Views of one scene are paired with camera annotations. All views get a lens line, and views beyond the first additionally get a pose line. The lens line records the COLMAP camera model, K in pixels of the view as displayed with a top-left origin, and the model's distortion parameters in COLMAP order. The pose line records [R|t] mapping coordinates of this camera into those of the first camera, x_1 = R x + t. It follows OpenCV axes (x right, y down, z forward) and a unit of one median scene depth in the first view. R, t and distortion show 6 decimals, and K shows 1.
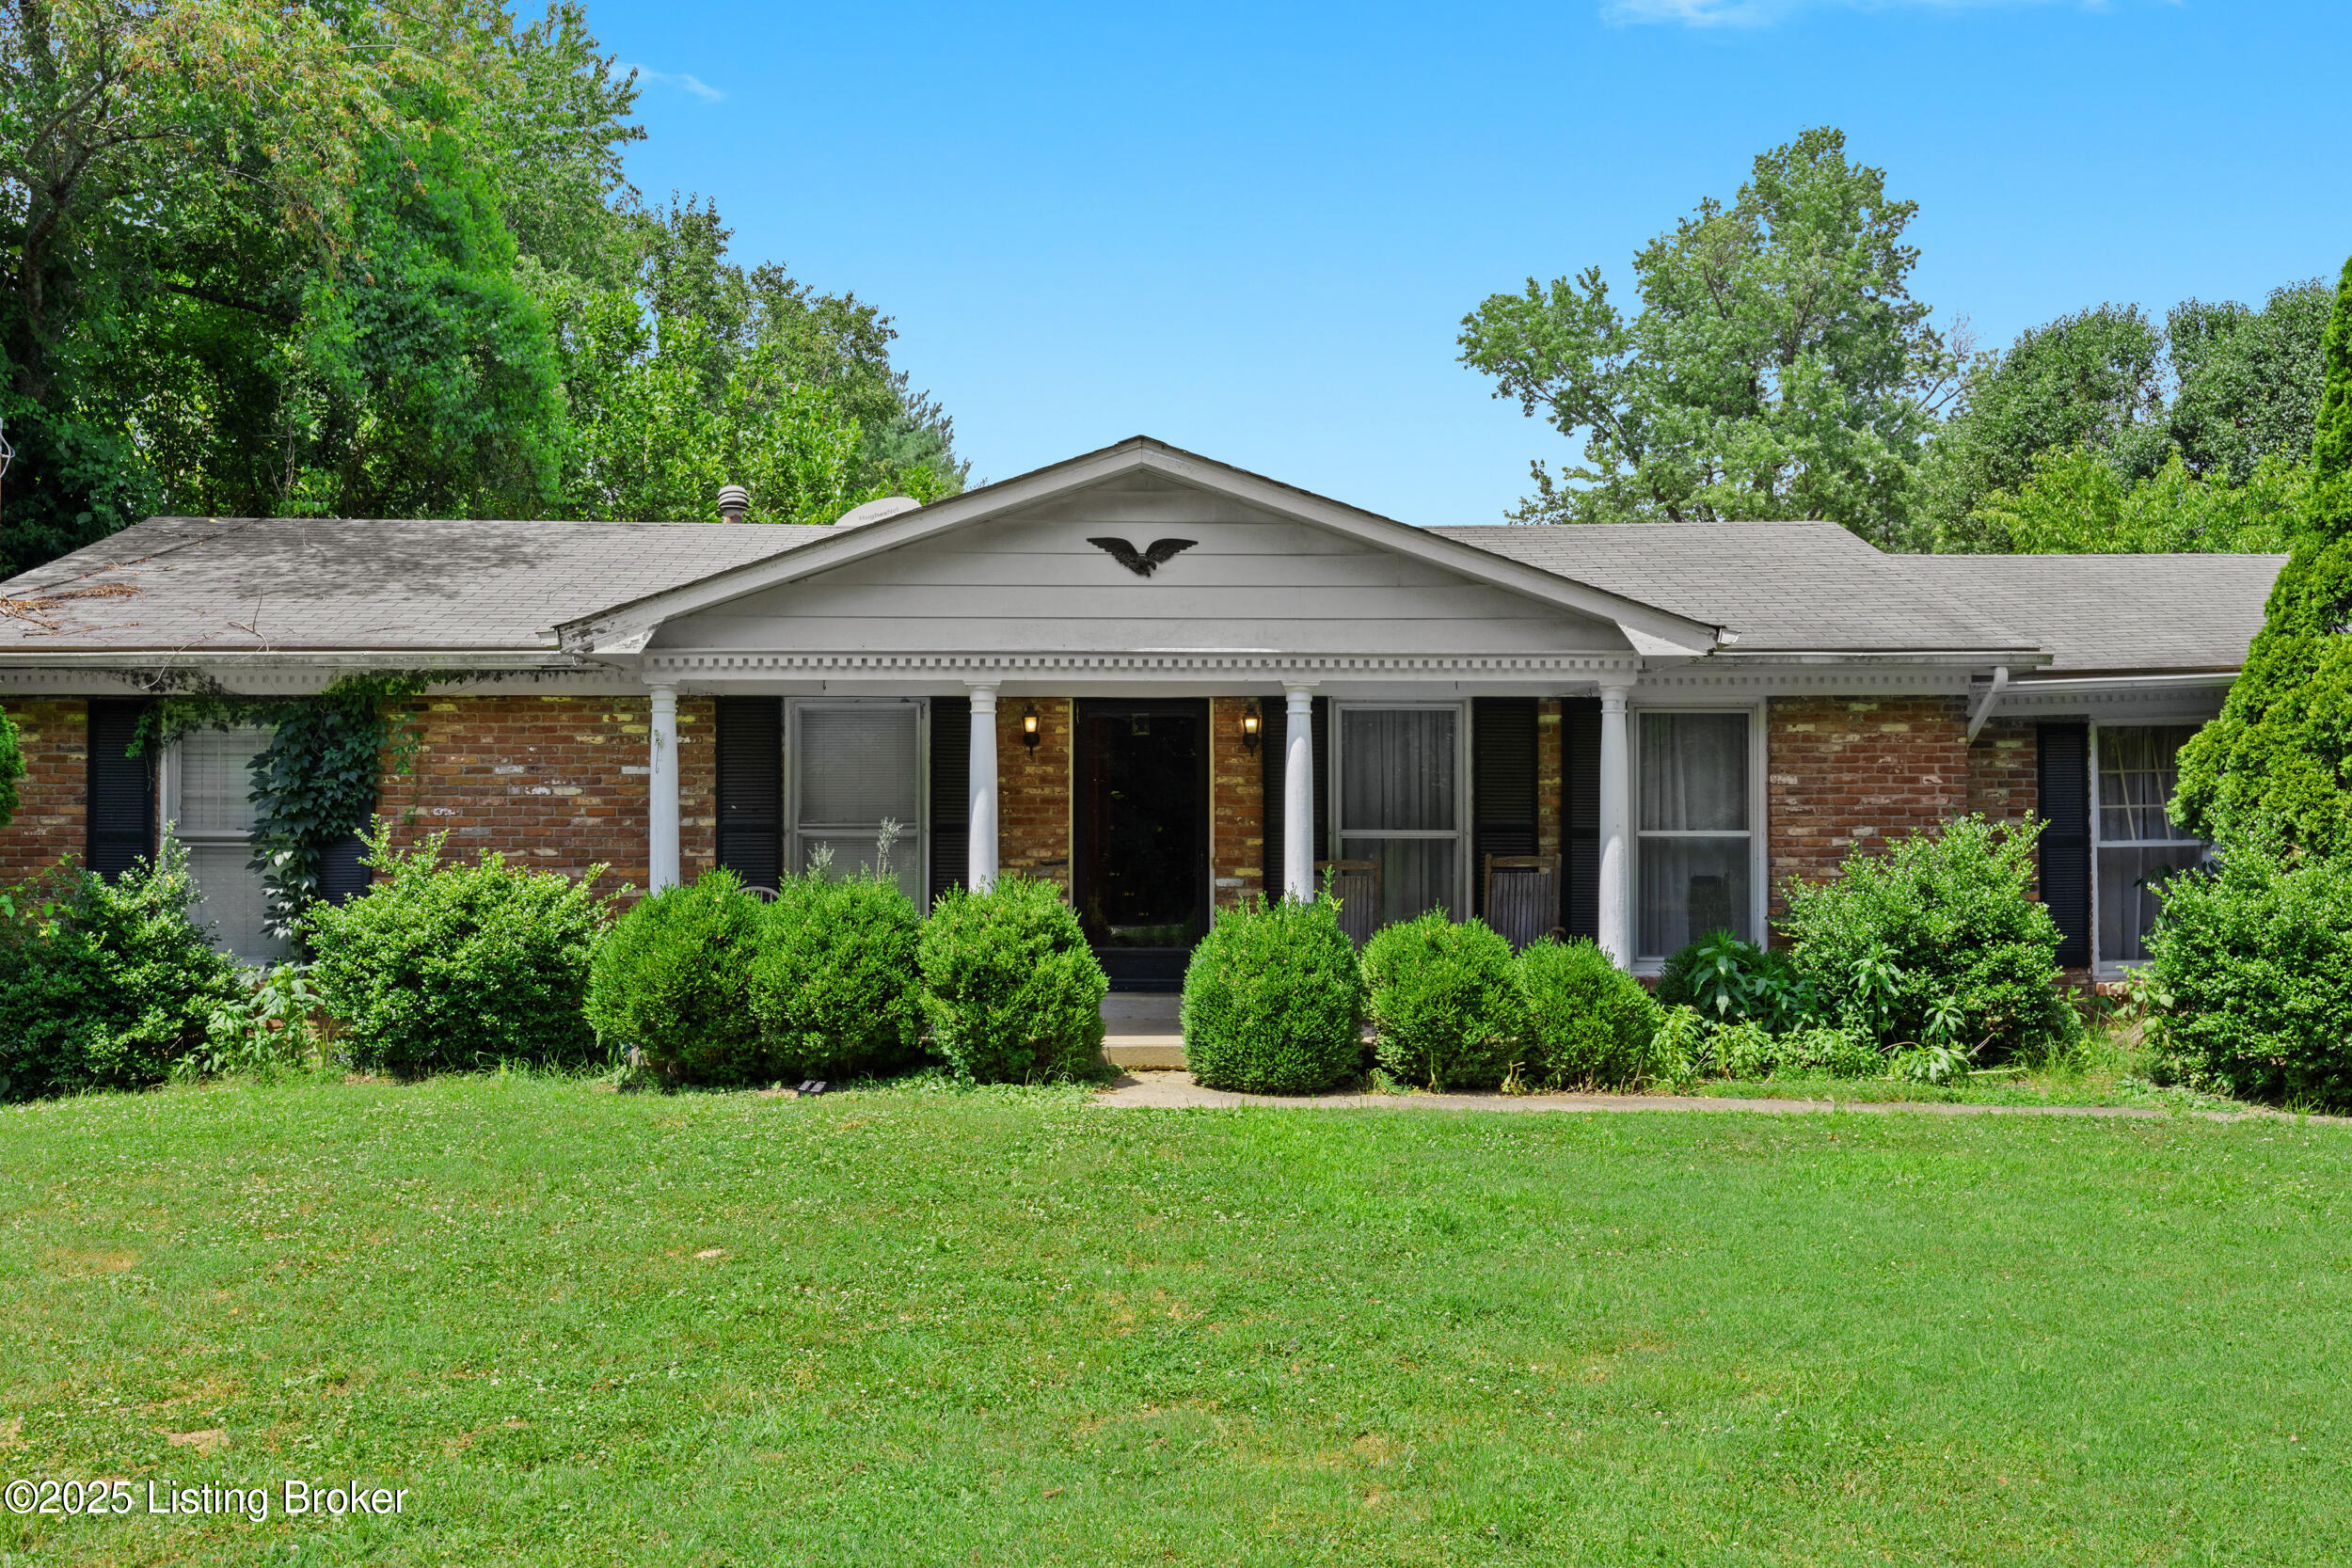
lens RADIAL K [[2240.7, 0, 1175.3], [0, 2240.7, 781.4], [0, 0, 1]] dist [0.001445, 0.000000]
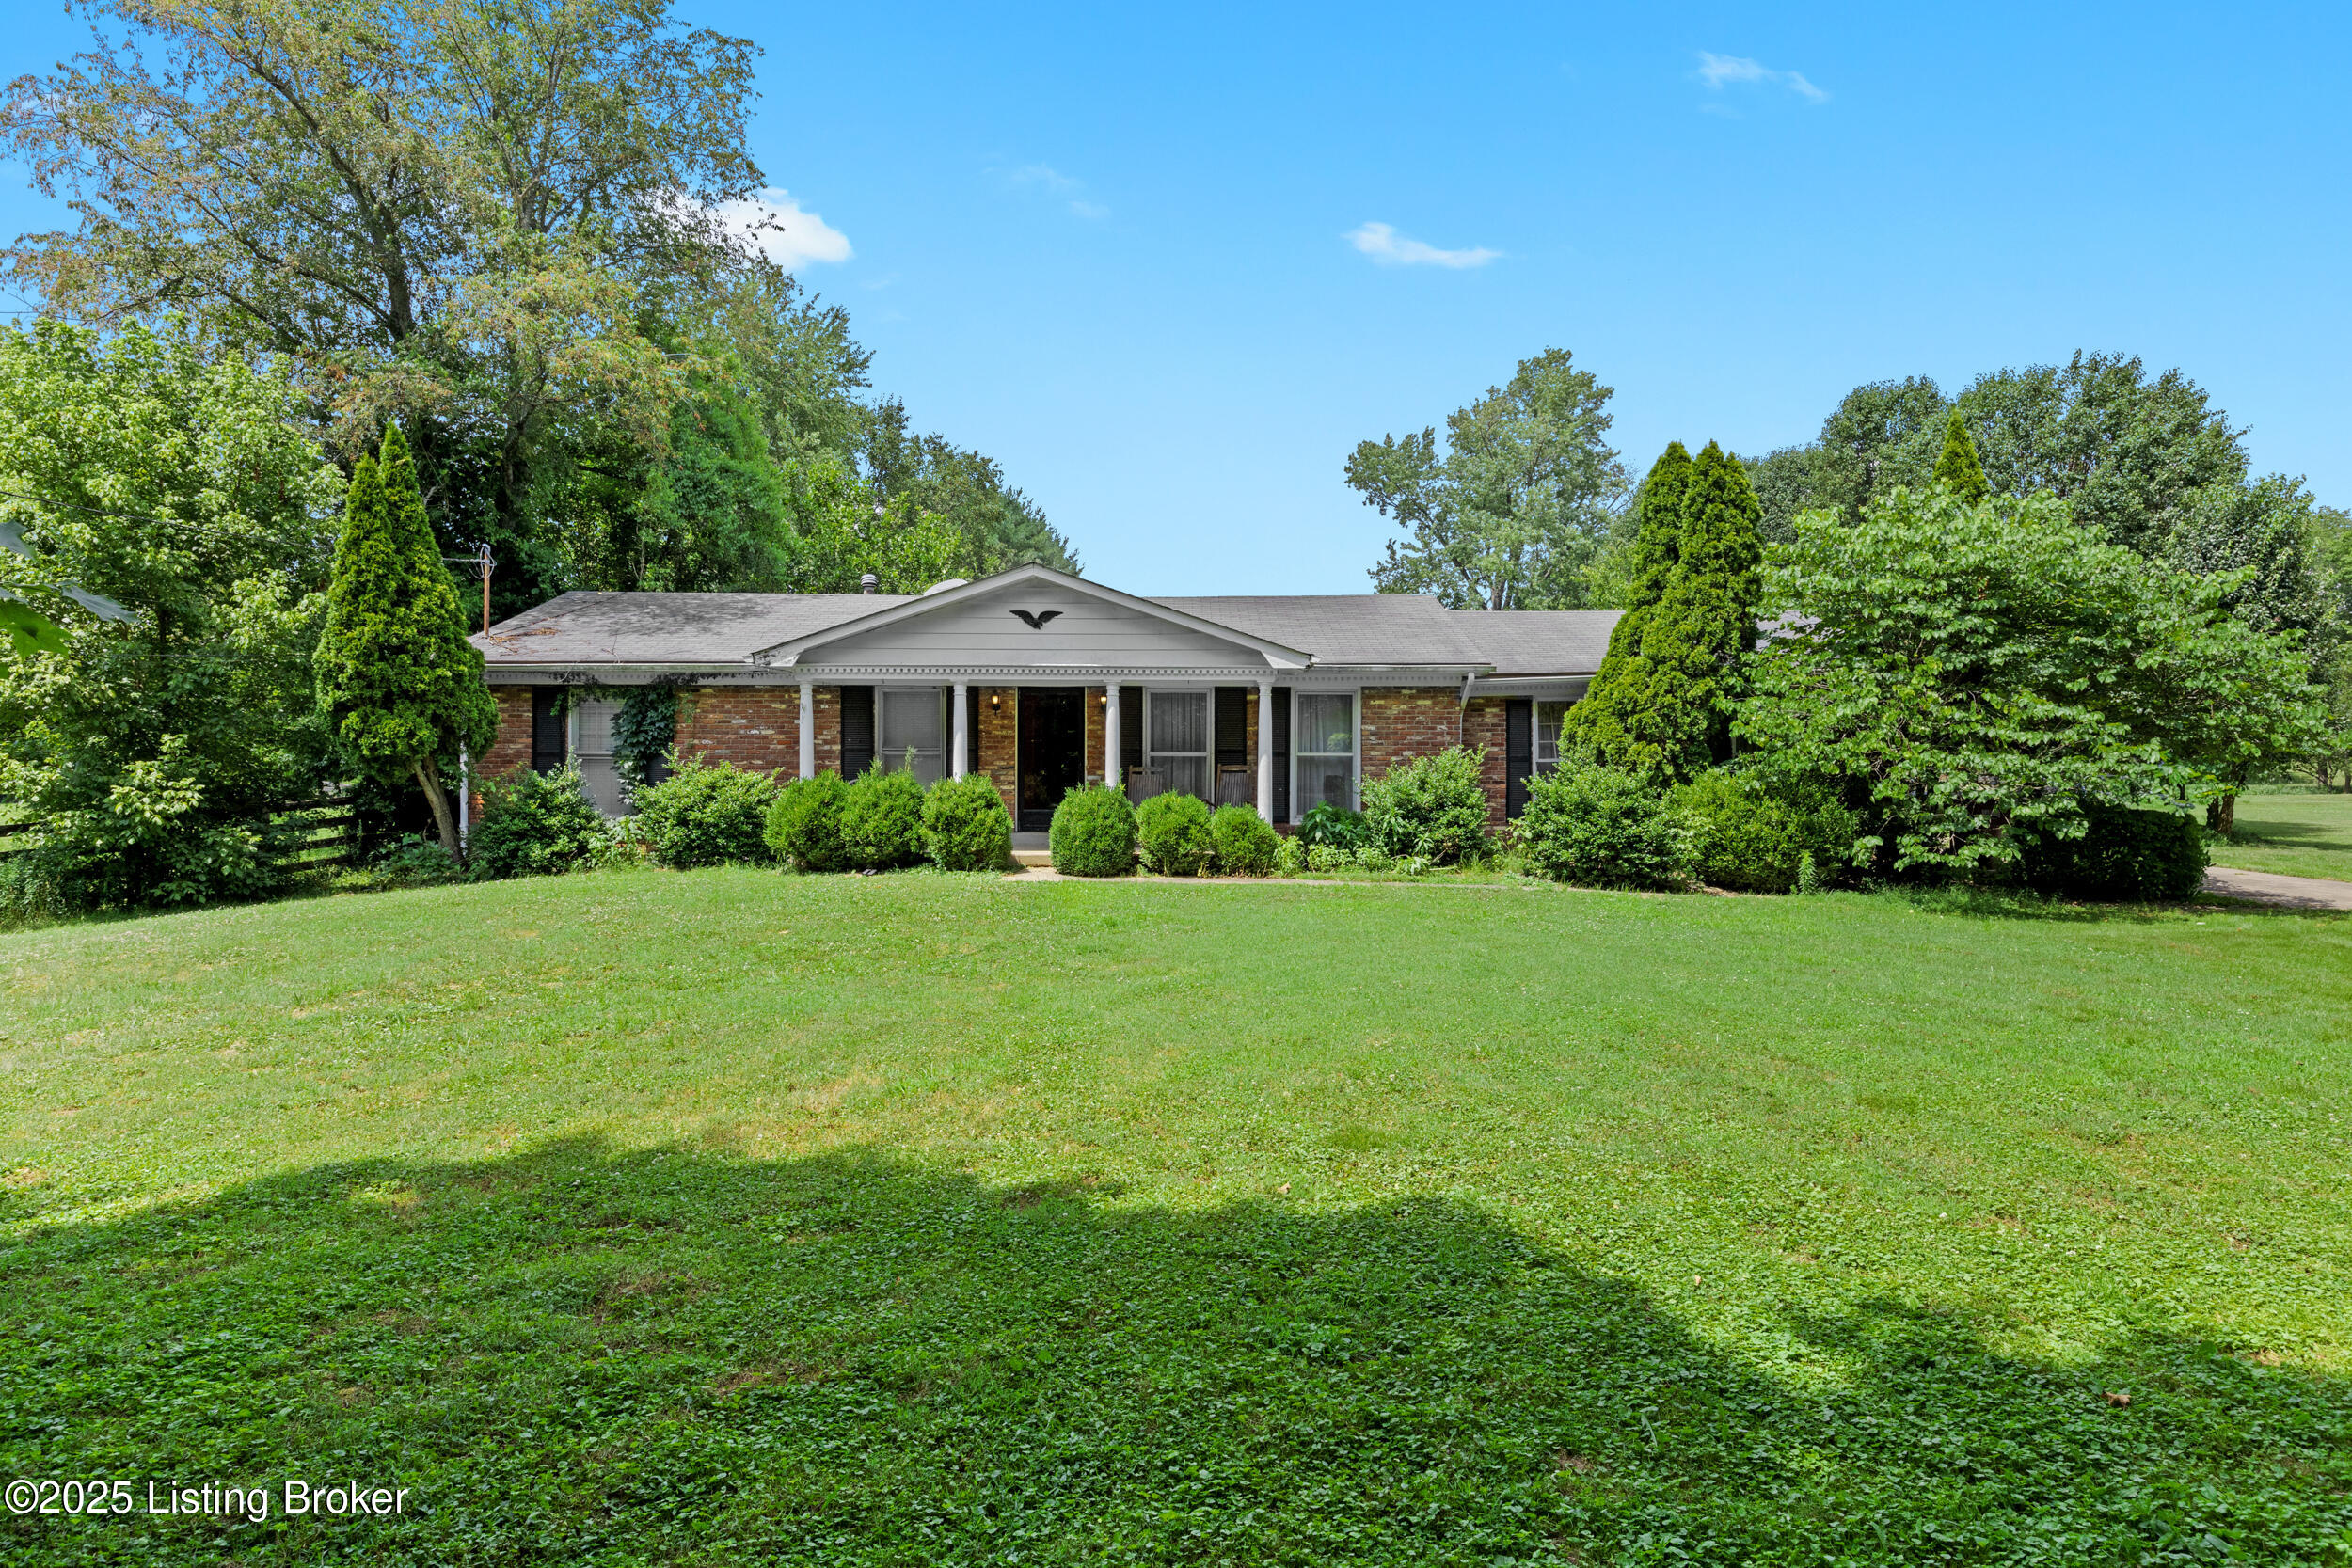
lens RADIAL K [[1346.7, 0, 1197.8], [0, 1346.7, 744.3], [0, 0, 1]] dist [0.008930, 0.001049]
pose [[0.999932, 0.002511, -0.011366, 0.134441], [-0.002347, 0.999895, 0.014334, -0.002863], [0.011401, -0.014306, 0.999833, -0.221512]]
